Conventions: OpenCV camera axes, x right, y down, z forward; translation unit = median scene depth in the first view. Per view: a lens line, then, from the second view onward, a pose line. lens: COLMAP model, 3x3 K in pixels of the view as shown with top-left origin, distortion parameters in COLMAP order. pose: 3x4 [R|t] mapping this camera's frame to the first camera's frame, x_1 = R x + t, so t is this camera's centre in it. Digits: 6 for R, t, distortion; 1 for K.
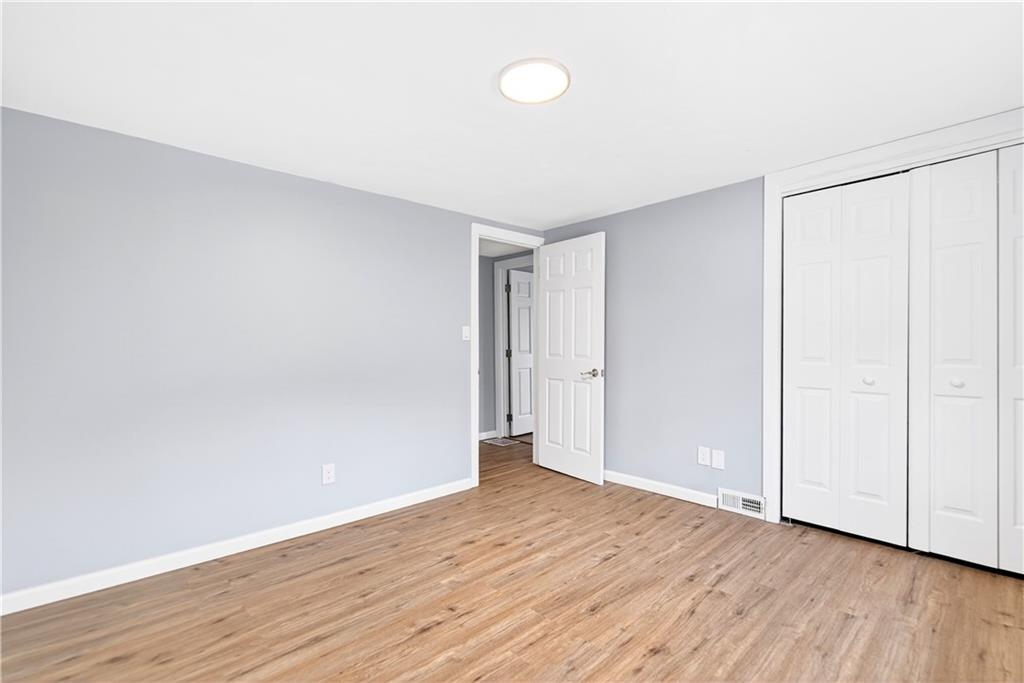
lens RADIAL K [[461.9, 0, 511.2], [0, 461.9, 344.8], [0, 0, 1]] dist [0.002412, 0.000258]
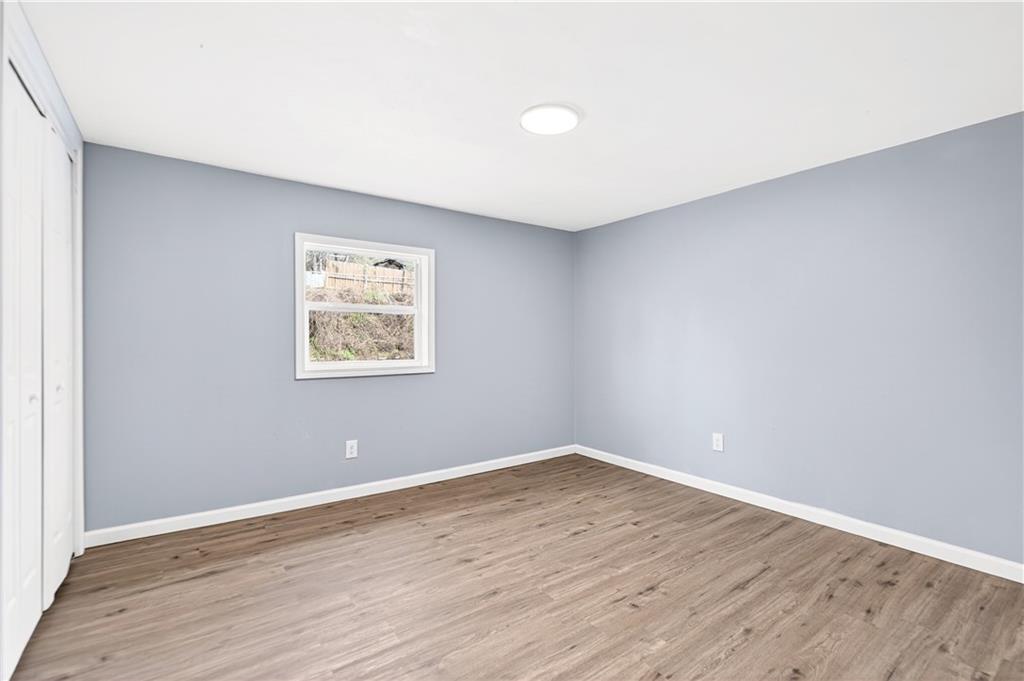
lens RADIAL K [[461.9, 0, 511.9], [0, 461.9, 338.1], [0, 0, 1]] dist [0.002412, 0.000258]
pose [[-0.991597, 0.011592, 0.128844, -0.003169], [0.011453, 0.999933, -0.001821, 0.001377], [-0.128856, -0.000330, -0.991663, 2.103293]]
